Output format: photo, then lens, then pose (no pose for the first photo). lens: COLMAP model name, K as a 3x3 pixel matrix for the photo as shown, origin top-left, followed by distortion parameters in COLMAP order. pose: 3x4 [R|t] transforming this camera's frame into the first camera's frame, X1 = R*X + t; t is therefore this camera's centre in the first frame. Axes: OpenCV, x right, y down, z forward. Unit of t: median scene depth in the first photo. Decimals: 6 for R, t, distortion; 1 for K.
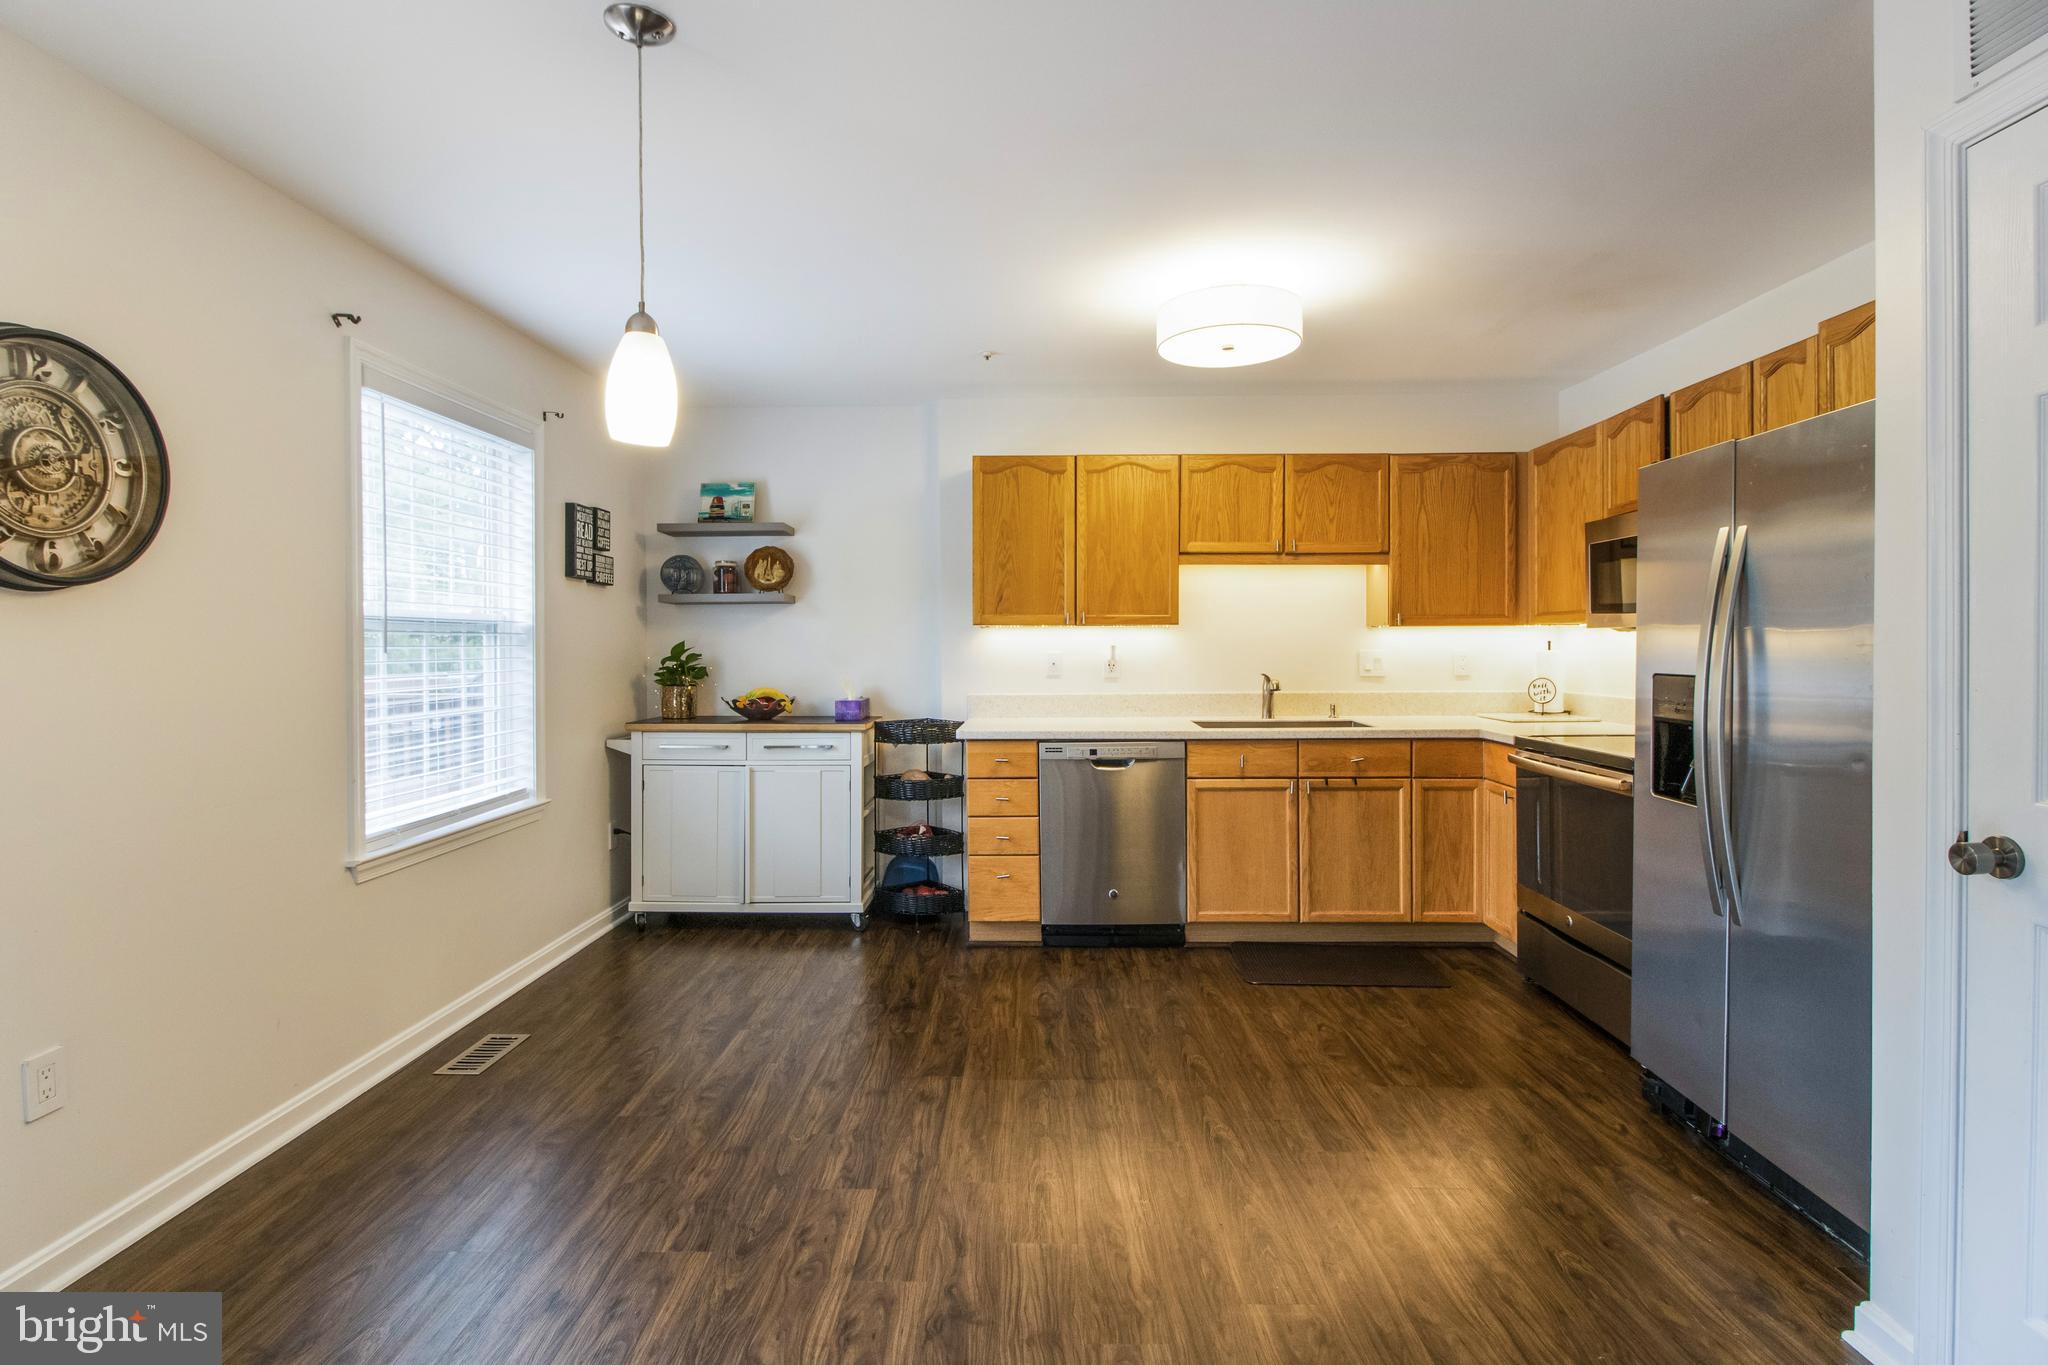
lens RADIAL K [[962.0, 0, 1048.4], [0, 962.0, 646.2], [0, 0, 1]] dist [0.015439, -0.003506]
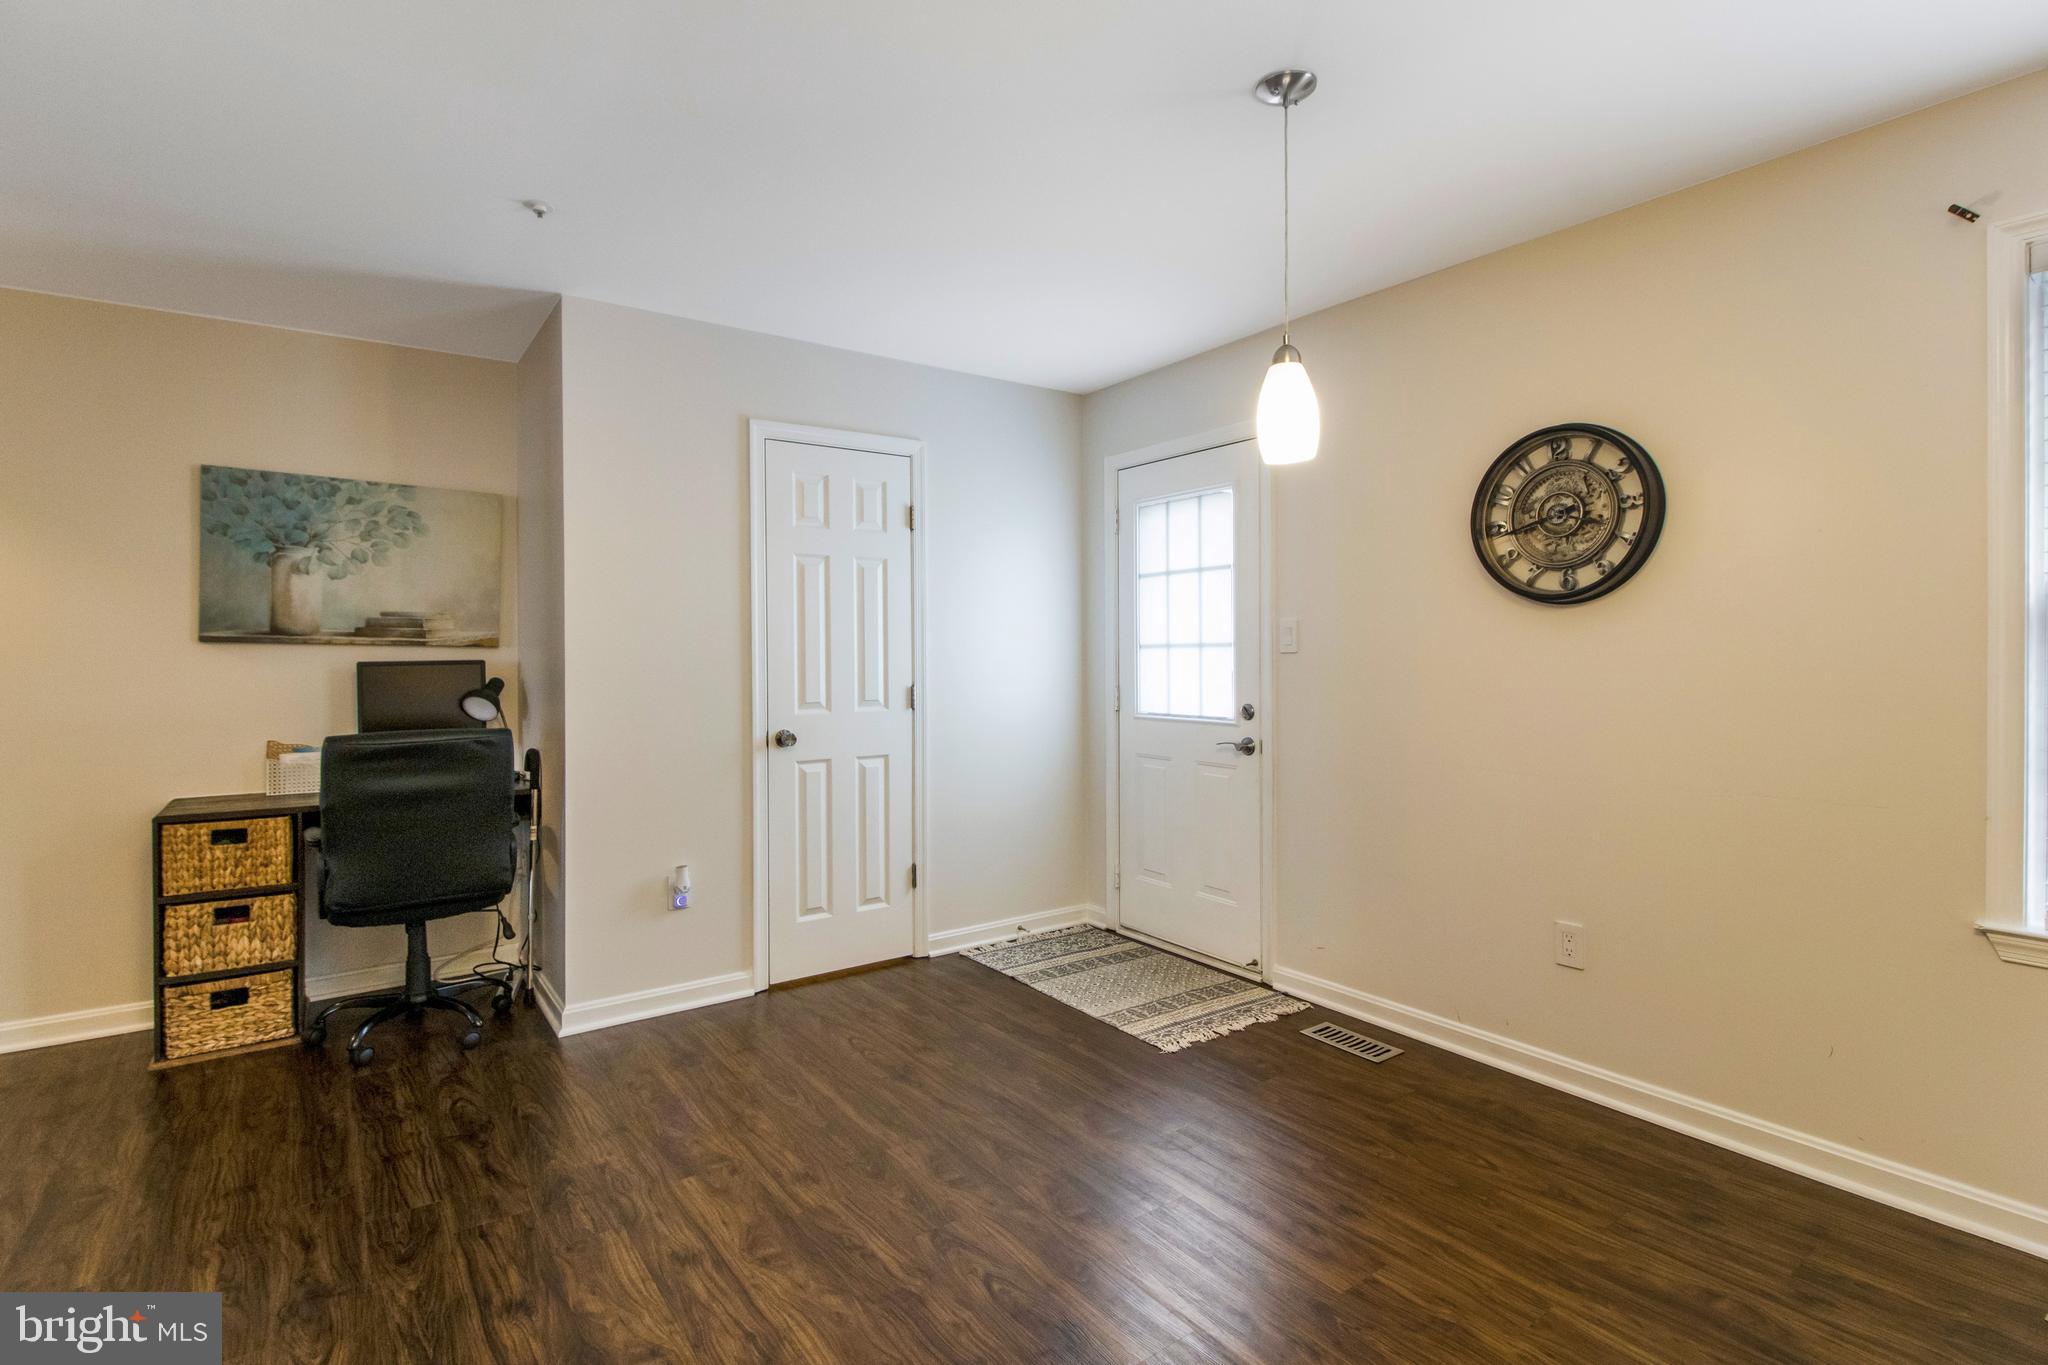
lens RADIAL K [[962.0, 0, 1004.8], [0, 962.0, 660.7], [0, 0, 1]] dist [0.015439, -0.003506]
pose [[-0.821293, 0.014333, -0.570327, 0.213781], [0.012932, 0.999895, 0.006506, 0.002613], [0.570361, -0.002032, -0.821392, 0.764029]]
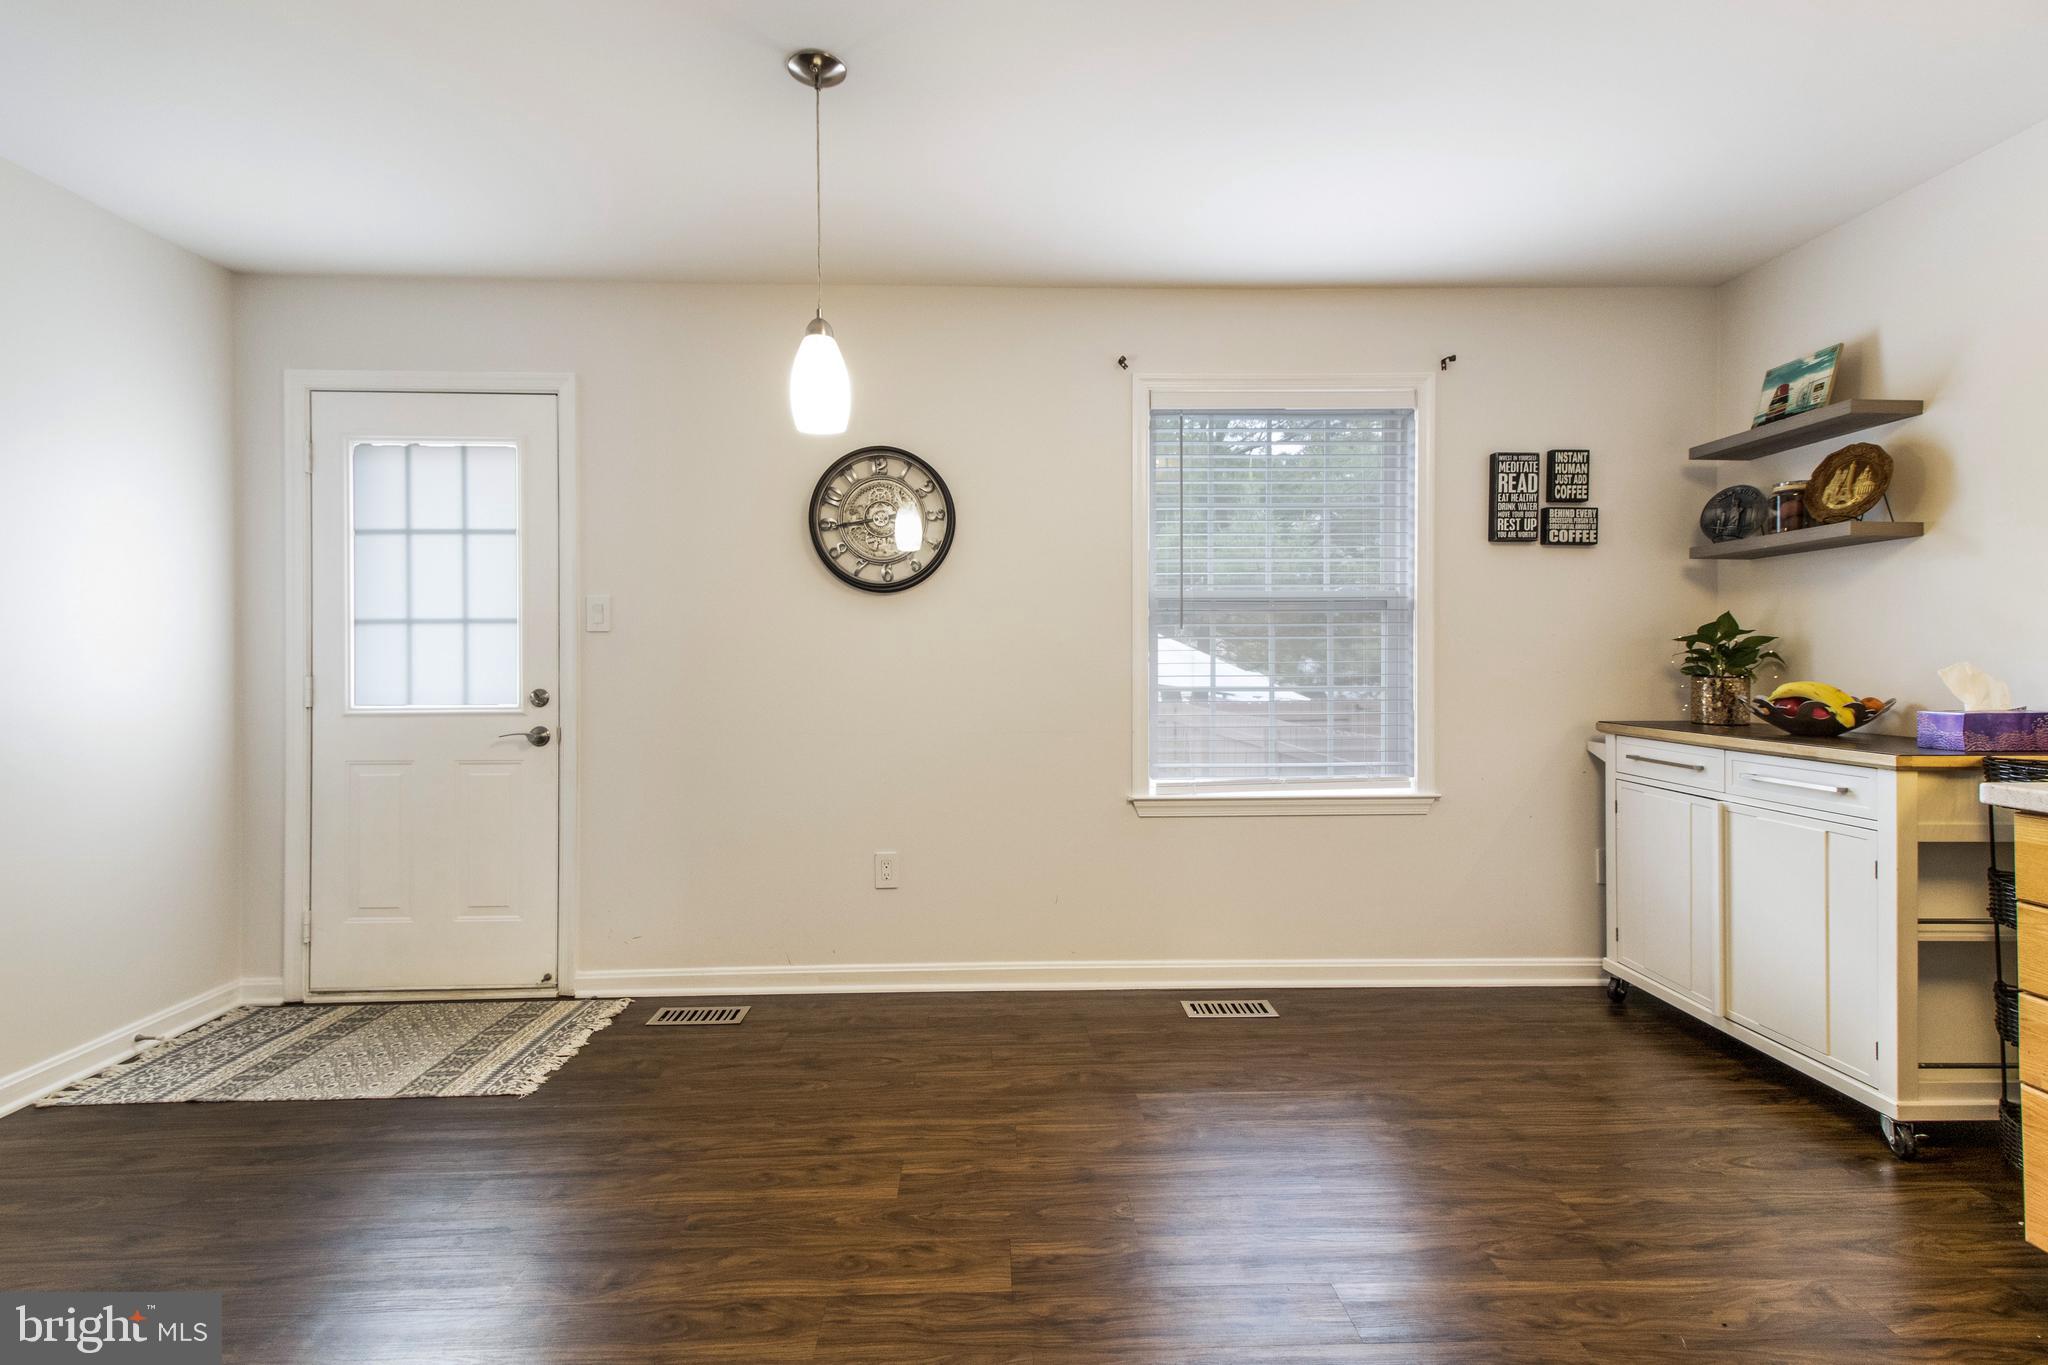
lens RADIAL K [[962.0, 0, 1012.1], [0, 962.0, 647.8], [0, 0, 1]] dist [0.015439, -0.003506]
pose [[0.027416, -0.009106, -0.999583, 0.327933], [0.004788, 0.999948, -0.008978, 0.026950], [0.999613, -0.004540, 0.027458, 0.529594]]
